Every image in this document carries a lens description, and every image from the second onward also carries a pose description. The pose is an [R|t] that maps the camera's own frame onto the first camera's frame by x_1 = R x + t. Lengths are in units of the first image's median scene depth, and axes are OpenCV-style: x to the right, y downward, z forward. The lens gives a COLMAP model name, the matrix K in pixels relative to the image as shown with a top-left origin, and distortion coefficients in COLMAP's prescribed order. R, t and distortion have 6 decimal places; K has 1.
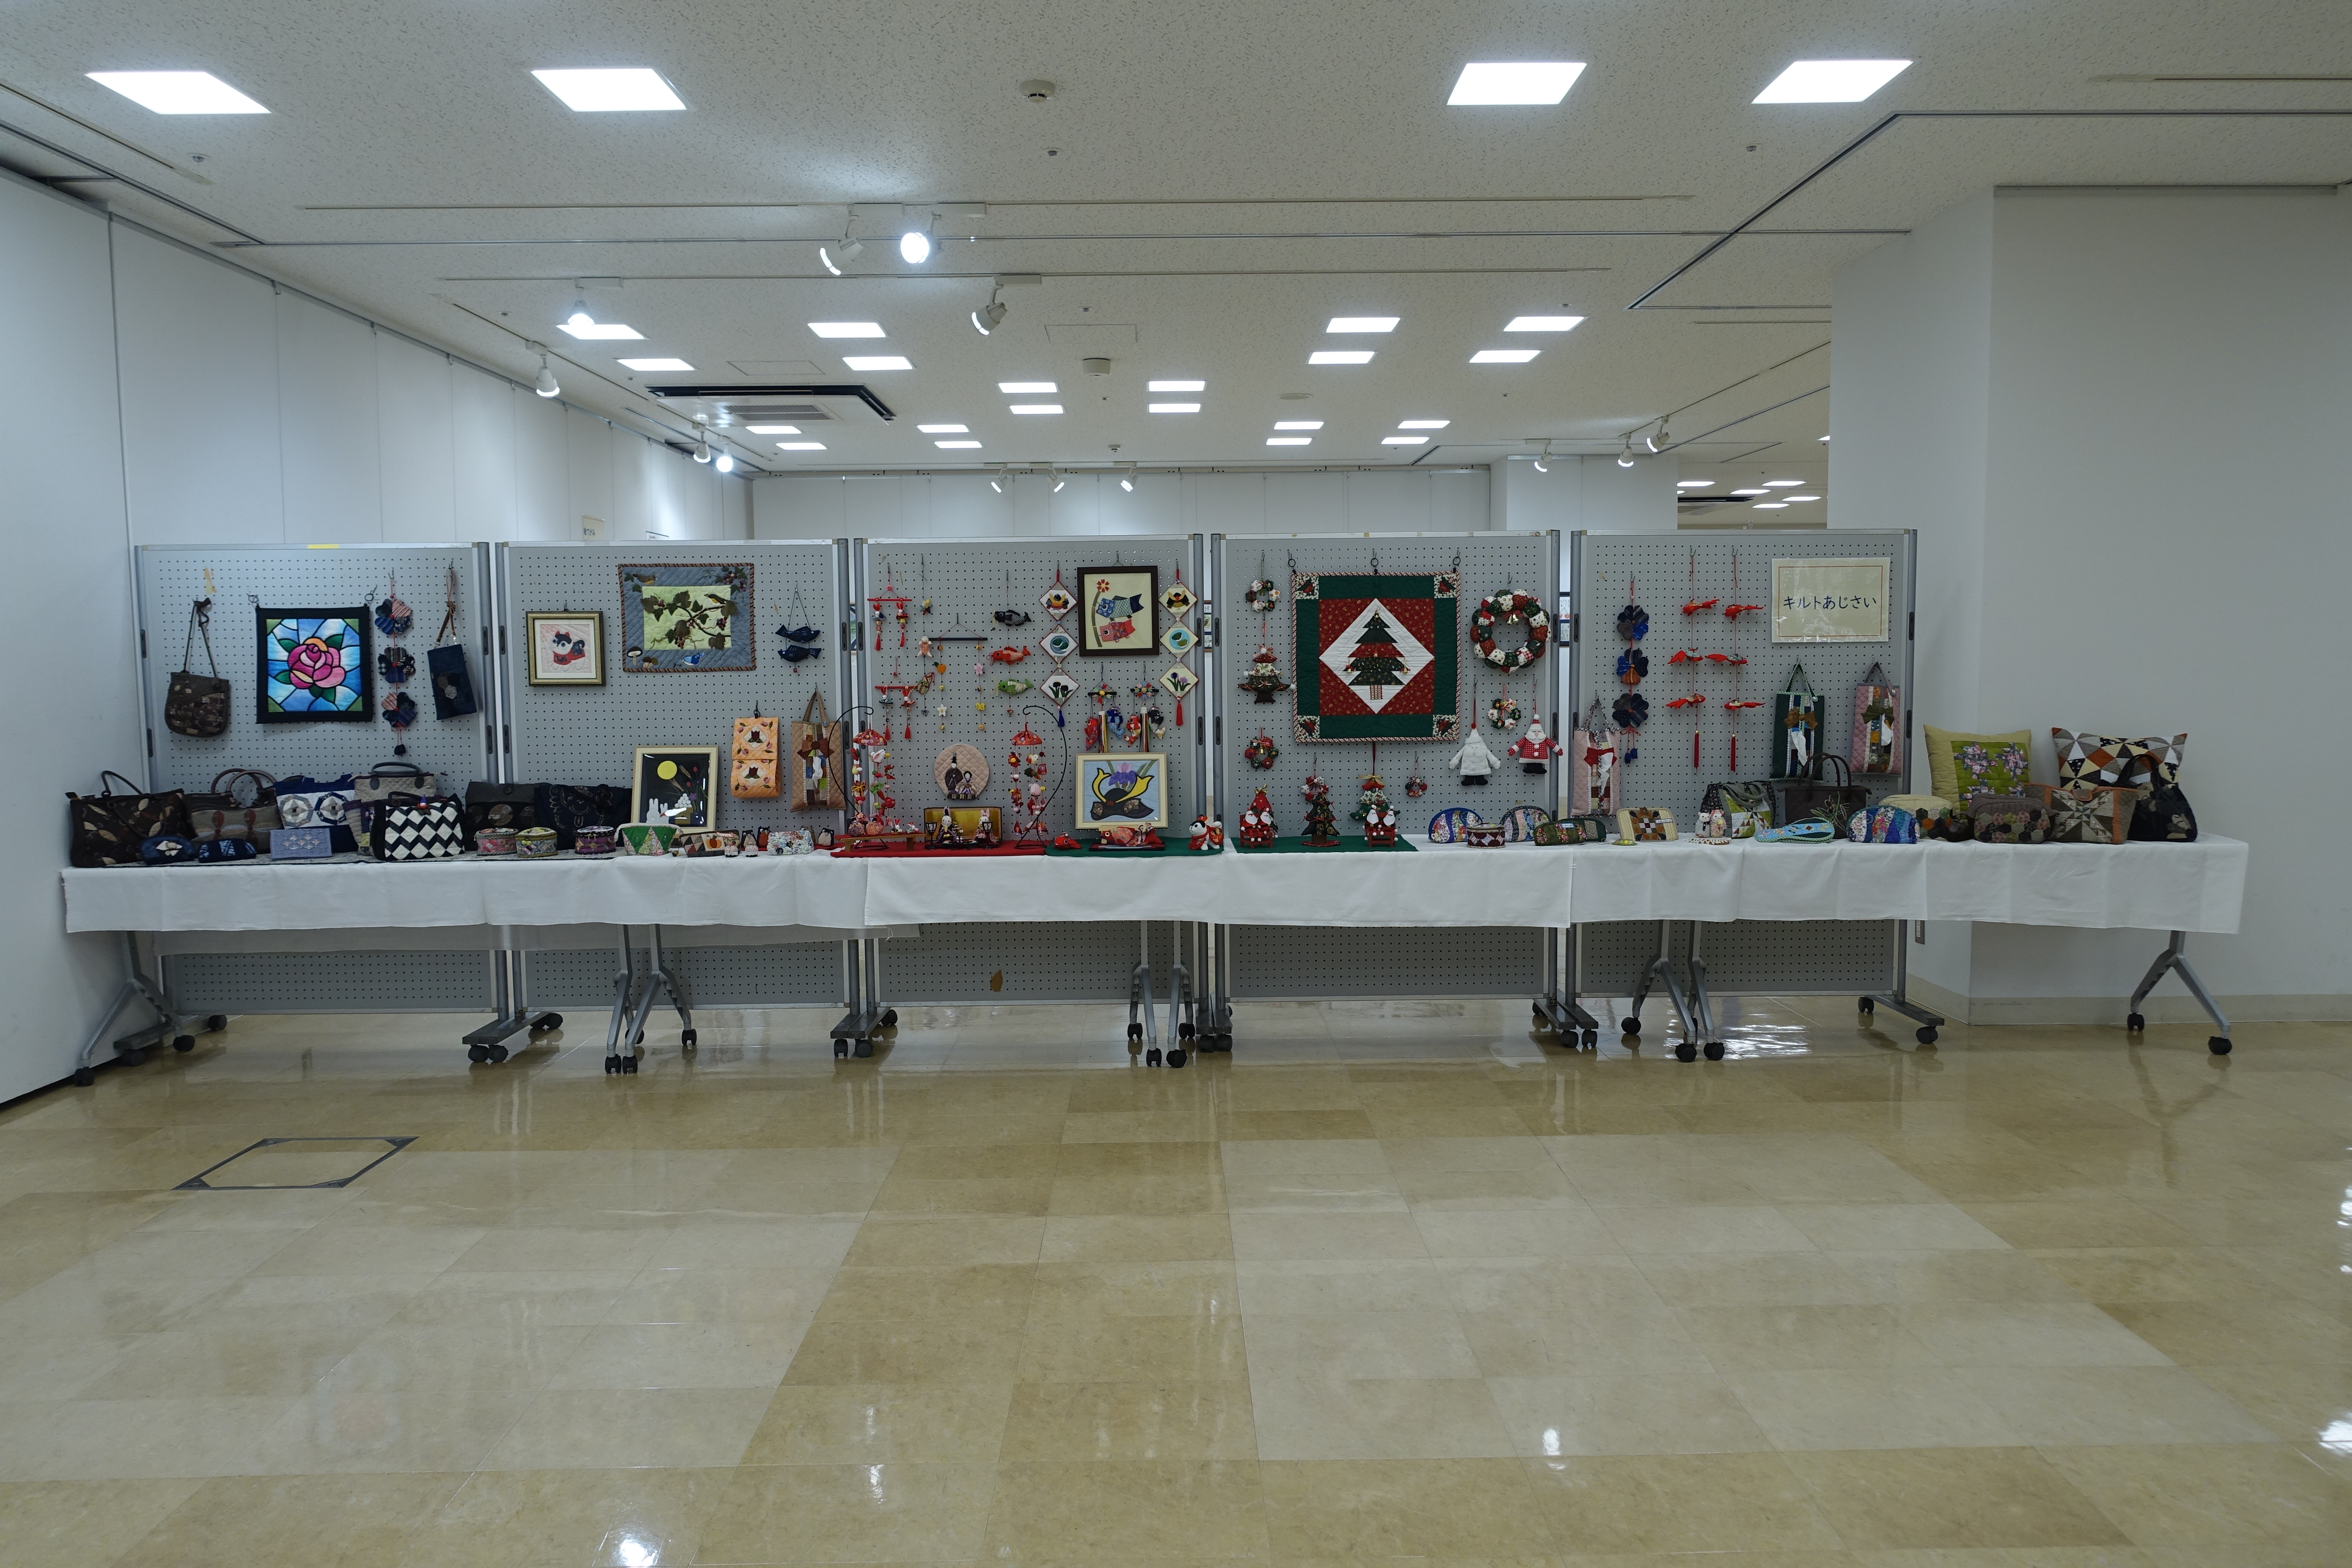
lens RADIAL K [[1623.3, 0, 1177.3], [0, 1623.3, 776.8], [0, 0, 1]] dist [-0.002437, 0.000291]
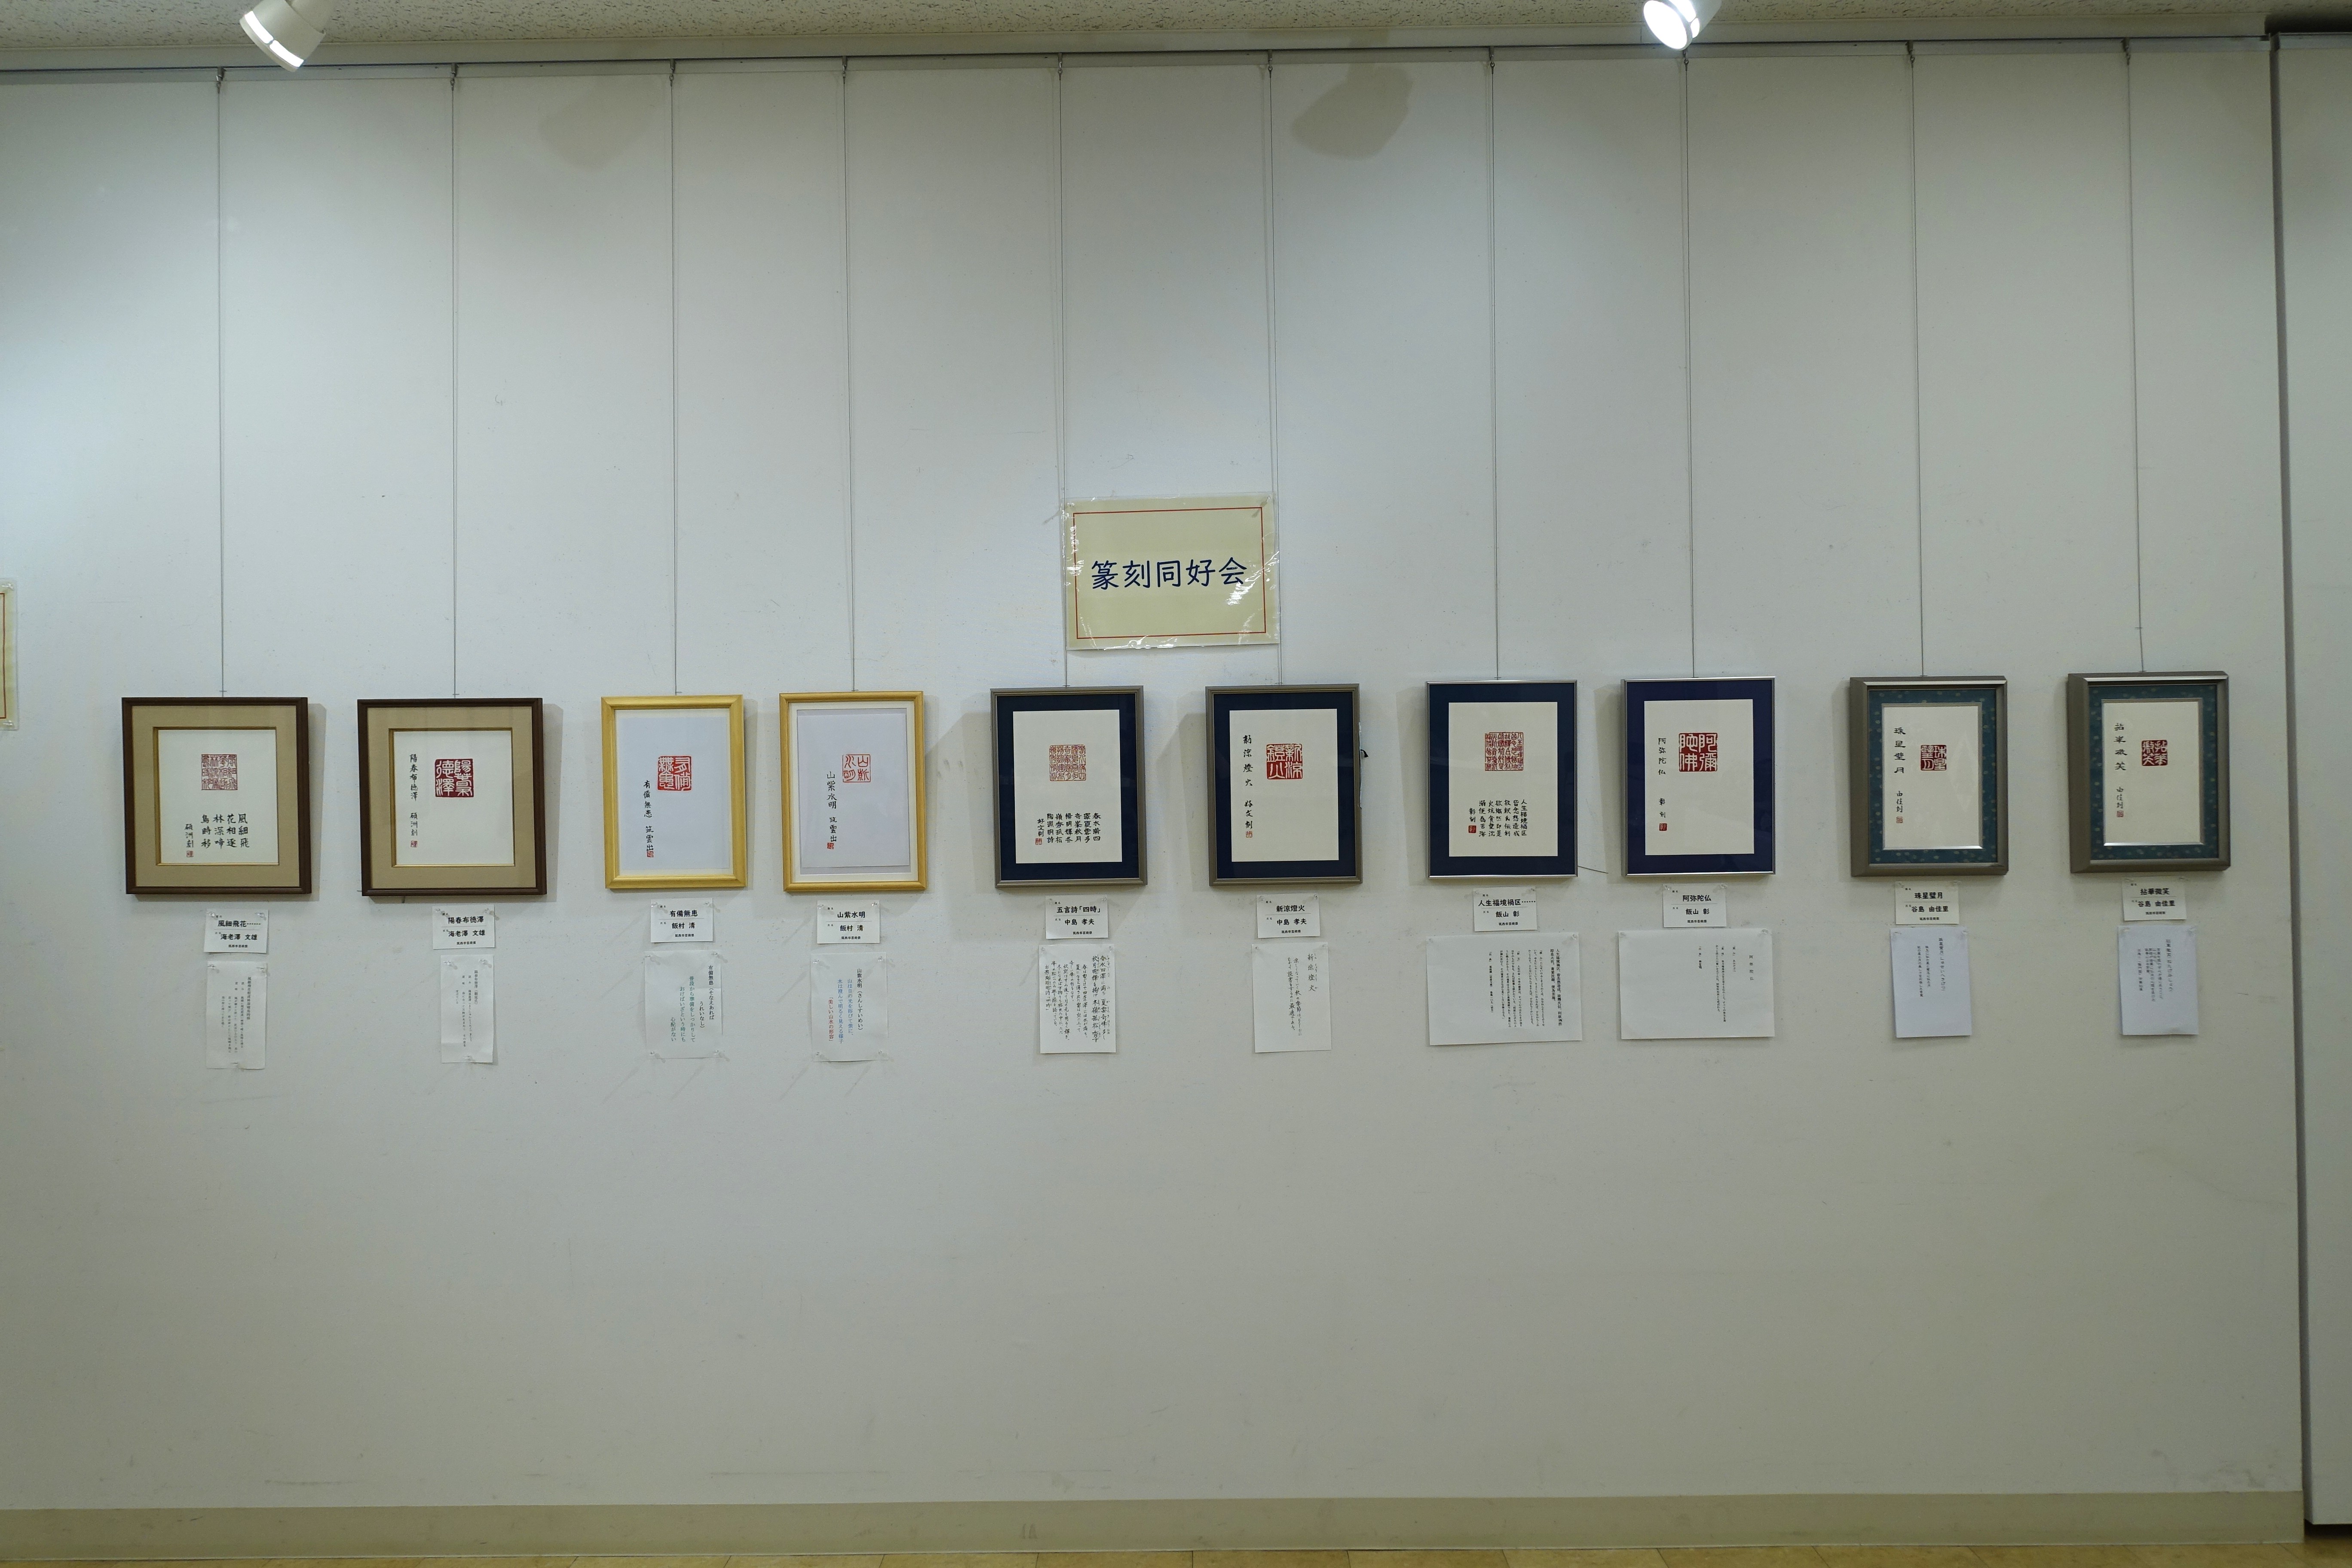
lens RADIAL K [[1623.3, 0, 1177.3], [0, 1623.3, 776.8], [0, 0, 1]] dist [-0.002437, 0.000291]
pose [[-0.015337, 0.015323, -0.999765, -0.037418], [-0.063329, 0.997860, 0.016265, -0.091480], [0.997875, 0.063563, -0.014333, 1.129776]]
